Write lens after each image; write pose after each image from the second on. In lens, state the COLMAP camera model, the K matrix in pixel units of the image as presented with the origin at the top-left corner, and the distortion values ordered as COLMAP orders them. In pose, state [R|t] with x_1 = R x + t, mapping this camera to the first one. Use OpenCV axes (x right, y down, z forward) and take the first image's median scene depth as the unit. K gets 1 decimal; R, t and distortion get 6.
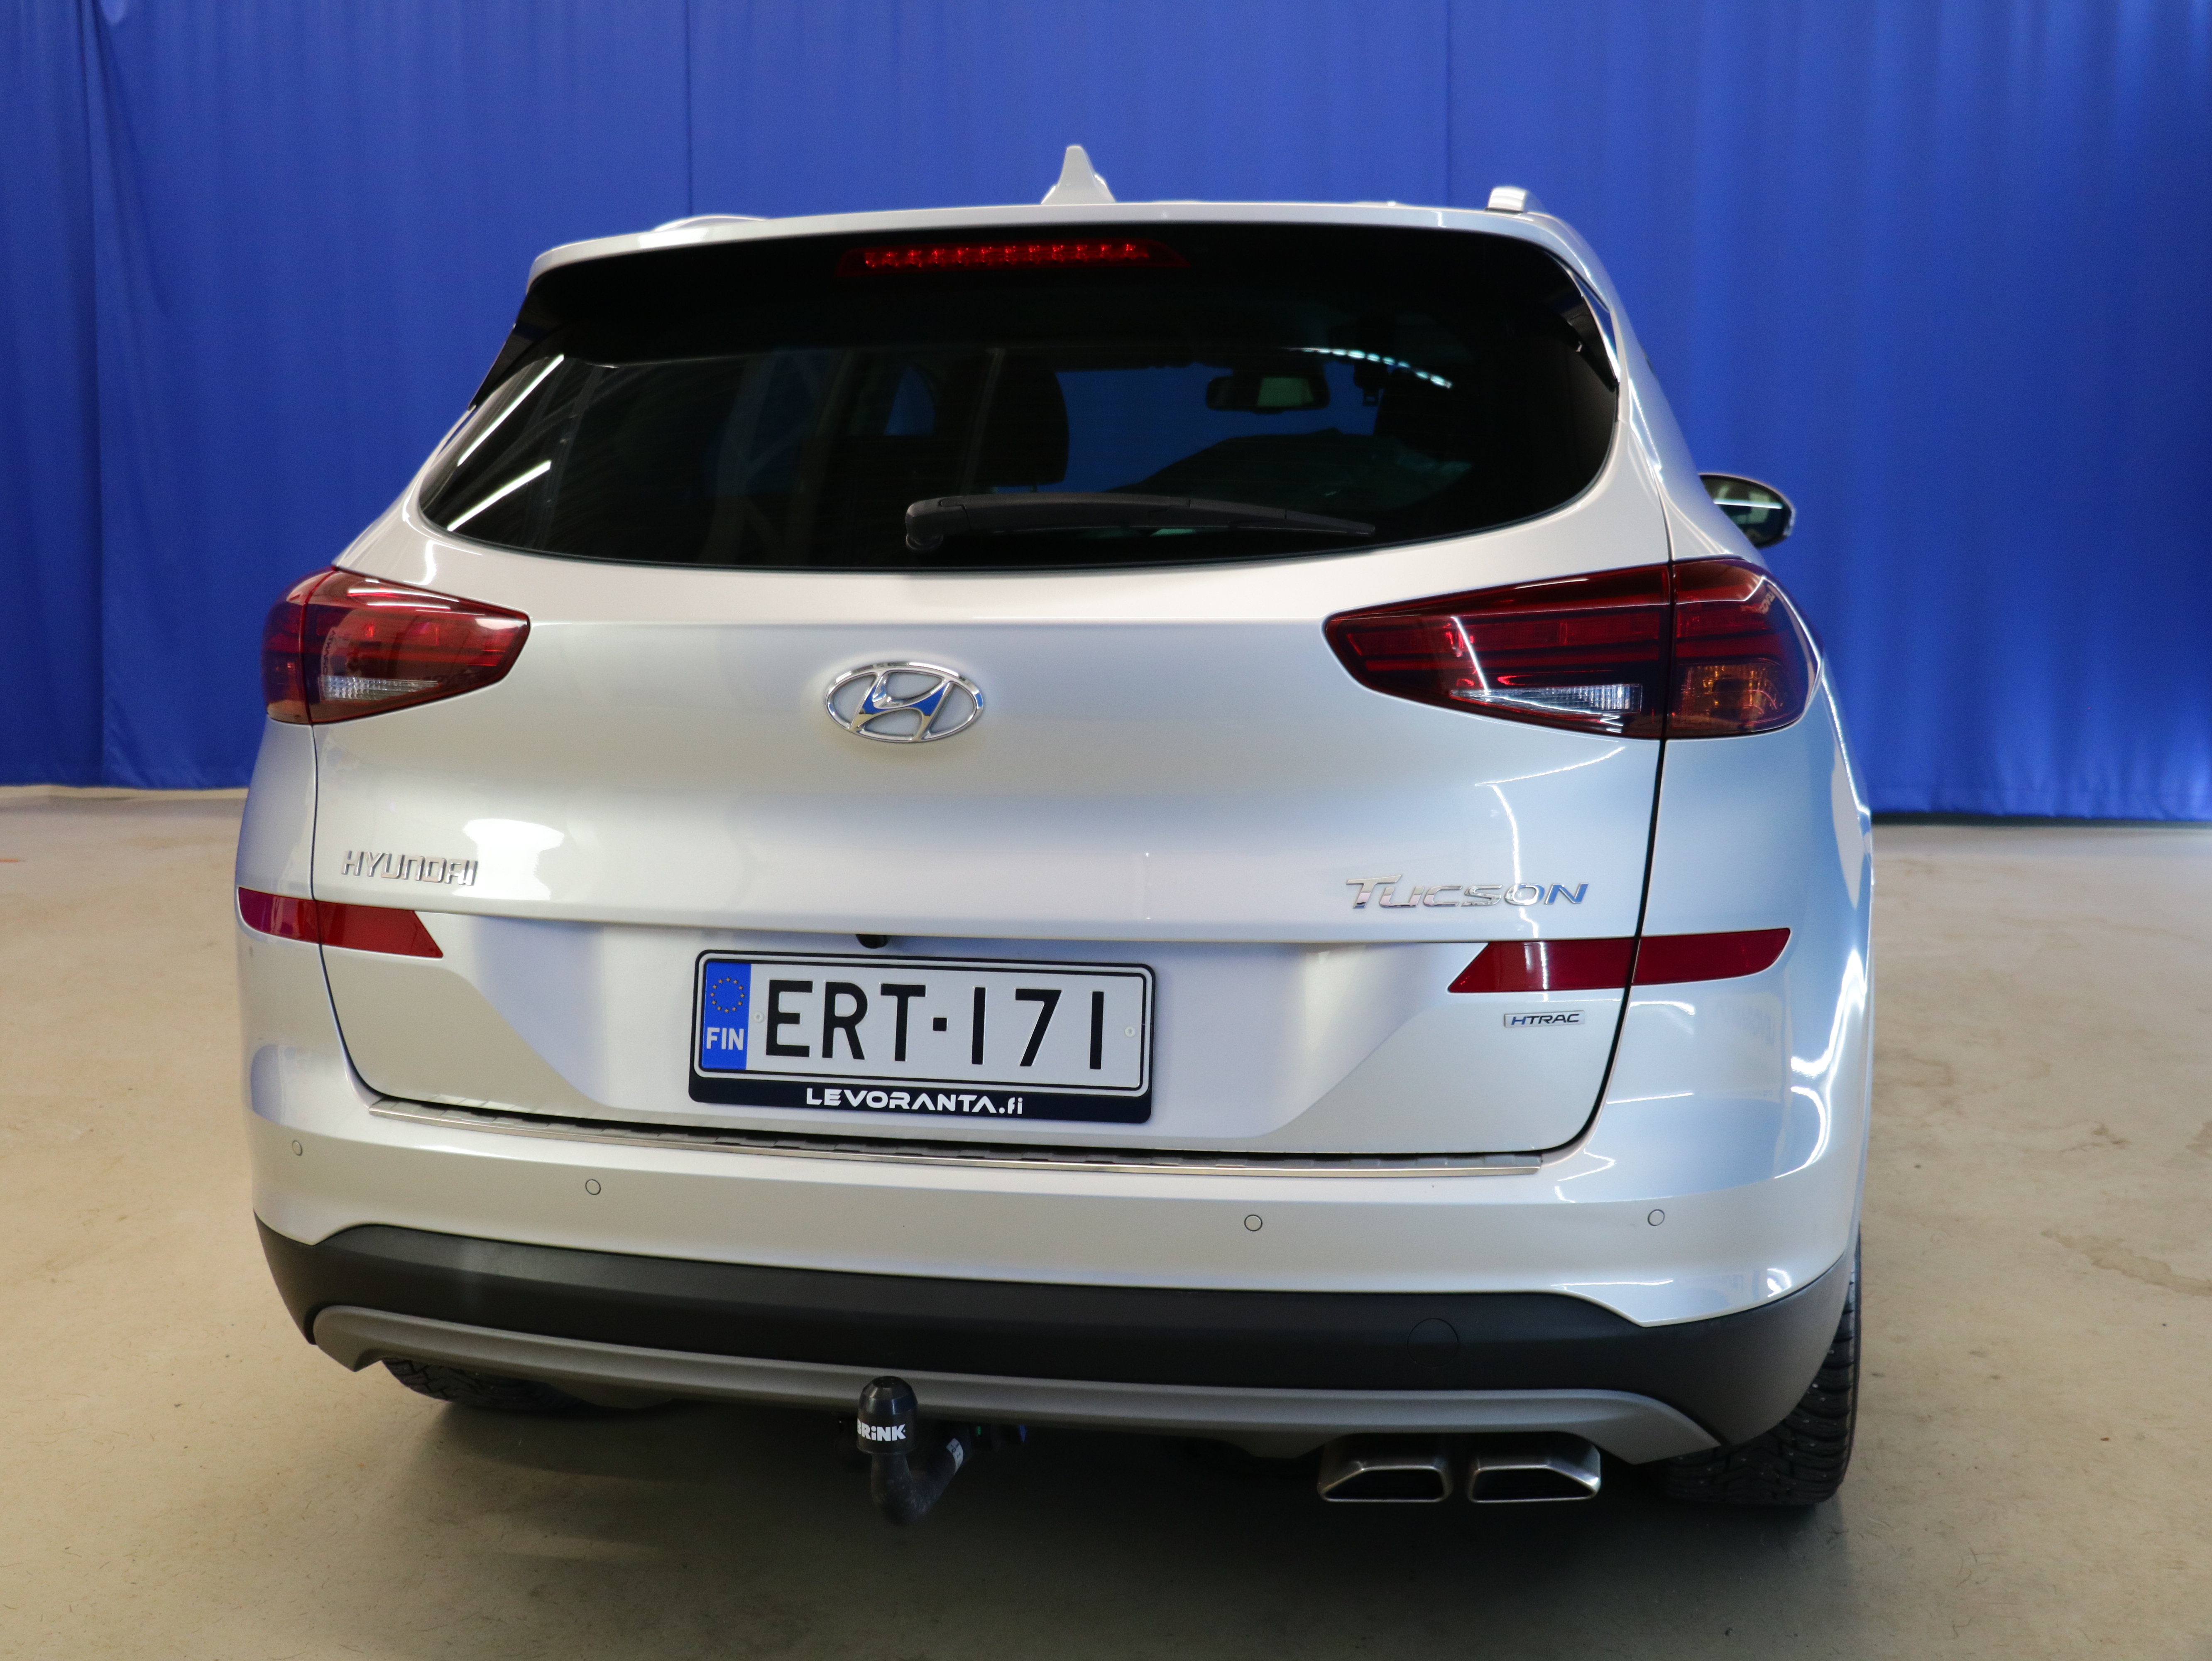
lens RADIAL K [[2165.4, 0, 1106.0], [0, 2165.4, 830.5], [0, 0, 1]] dist [0.002145, 0.033676]
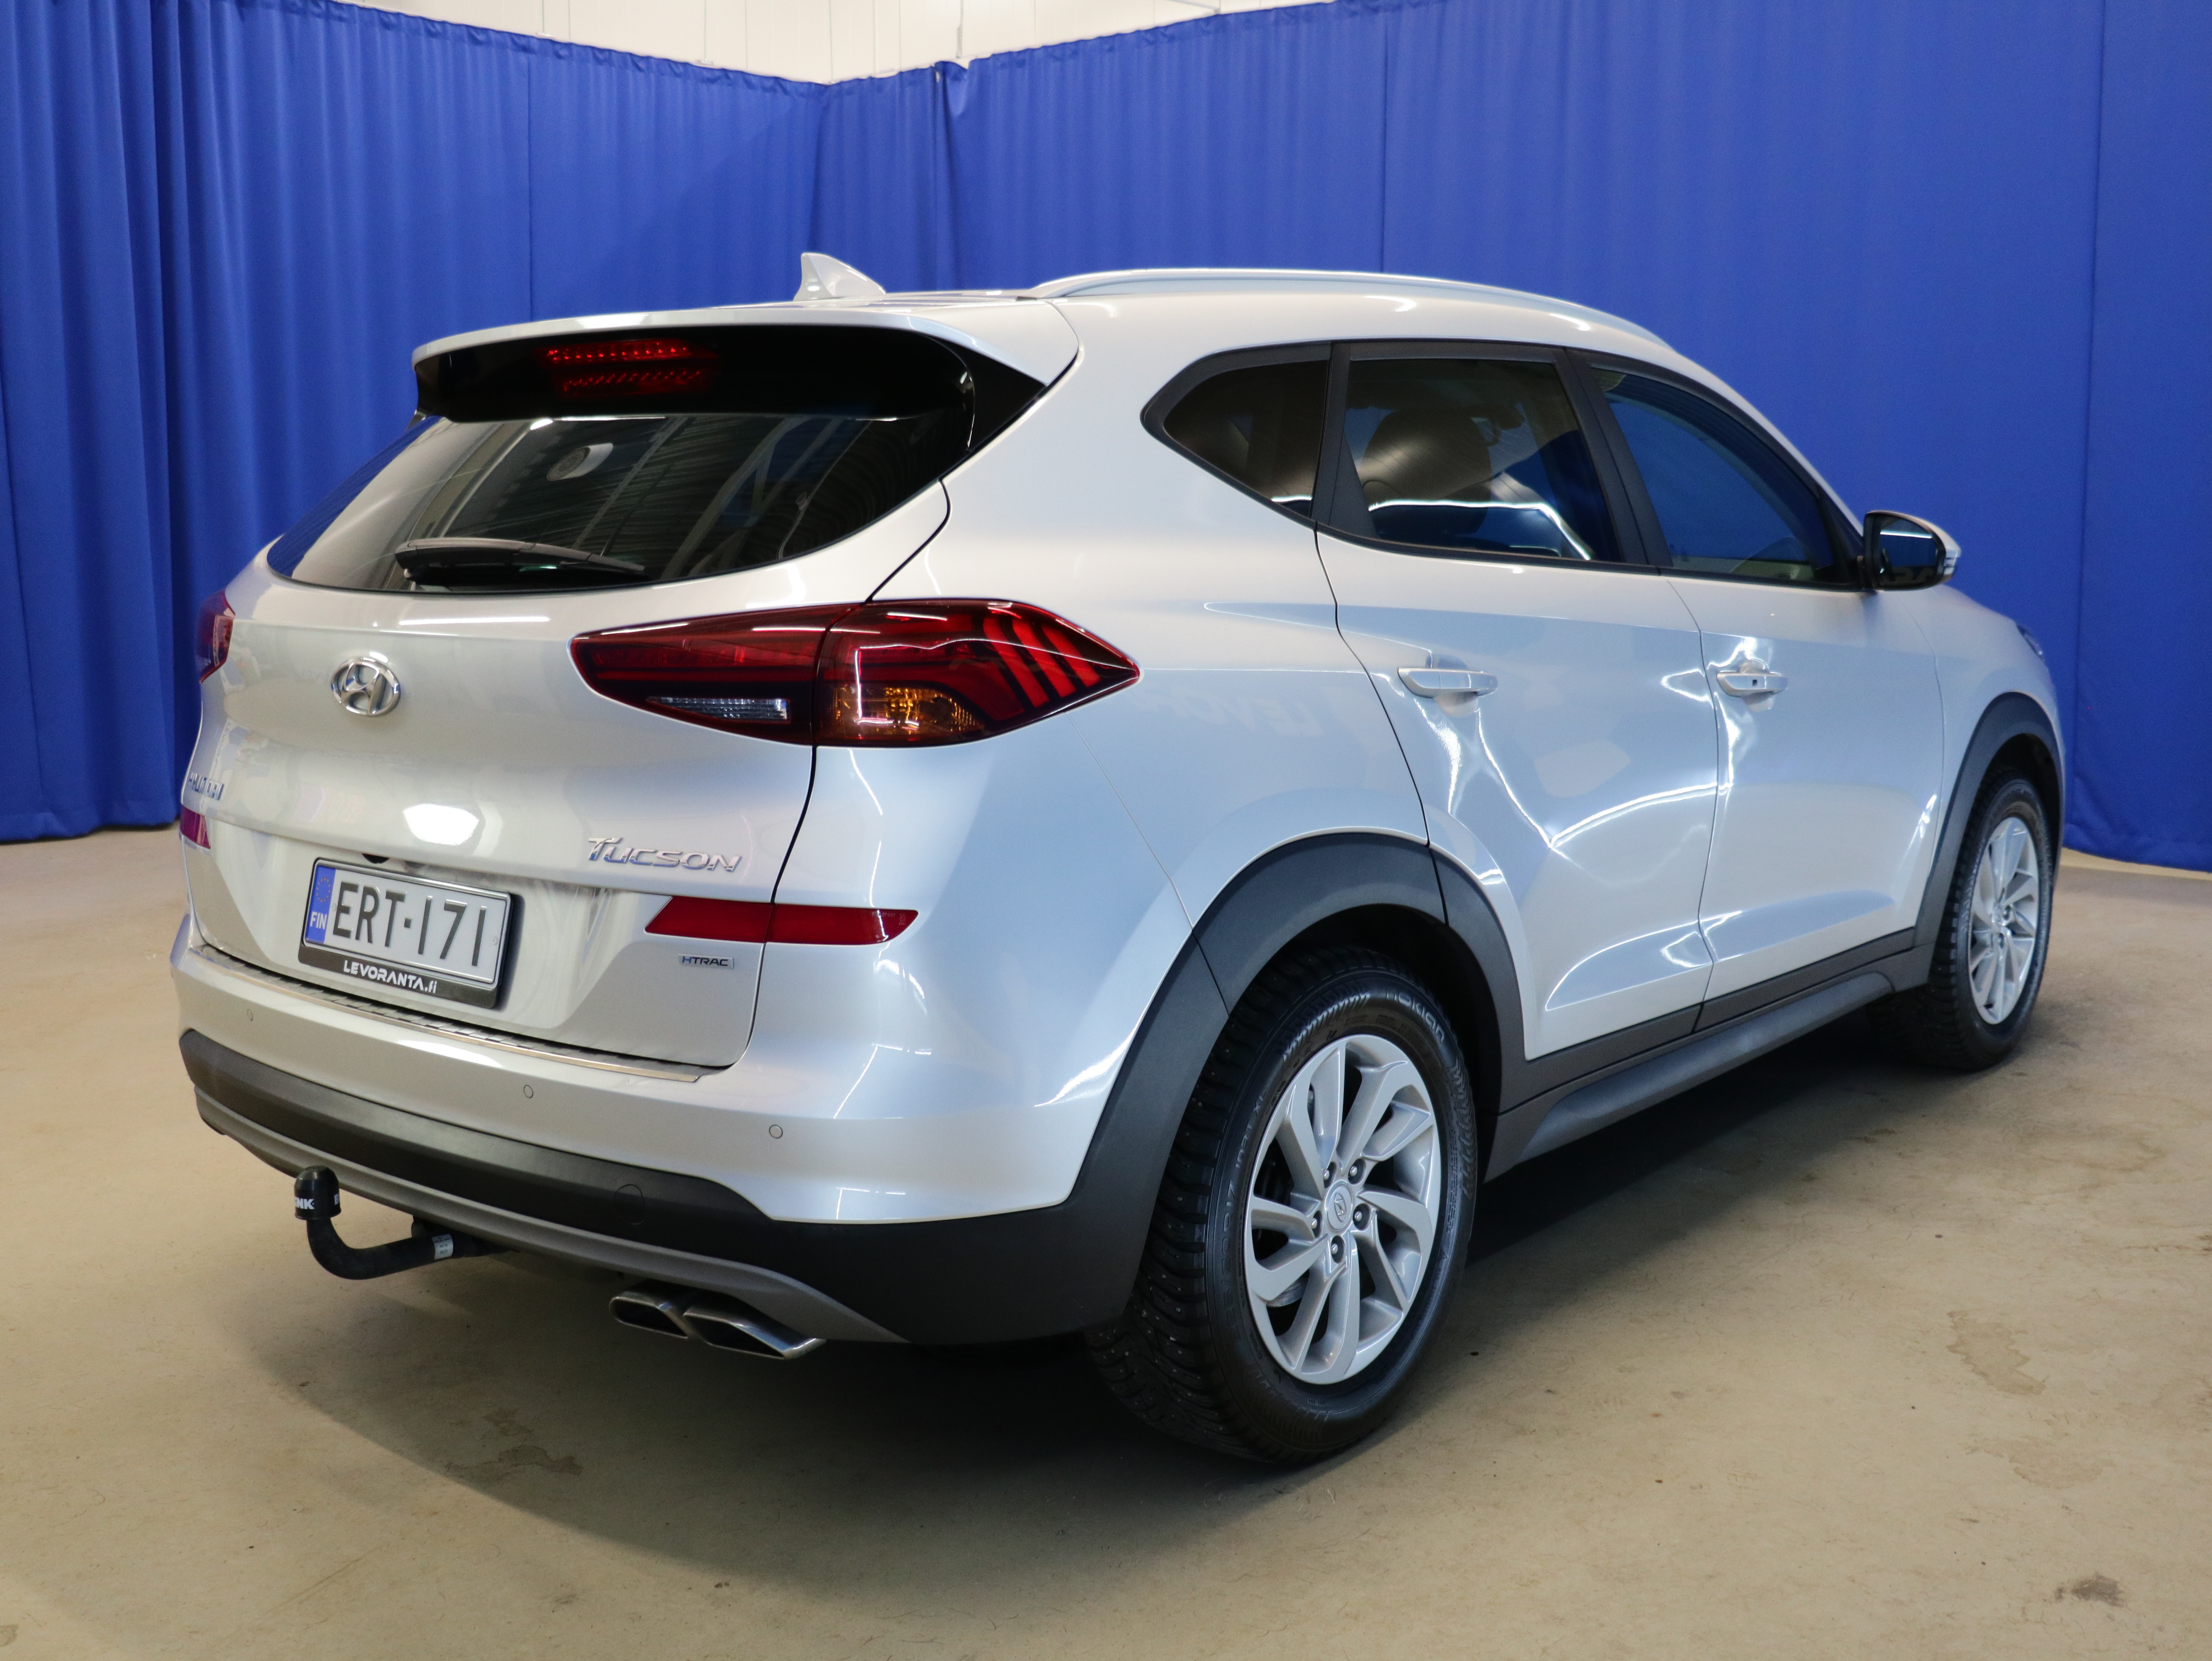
lens RADIAL K [[2165.4, 0, 1106.0], [0, 2165.4, 830.5], [0, 0, 1]] dist [0.002145, 0.033676]
pose [[0.872720, 0.075495, -0.482349, 0.967809], [-0.076075, 0.996932, 0.018393, -0.028267], [0.482258, 0.020643, 0.875786, 0.006229]]
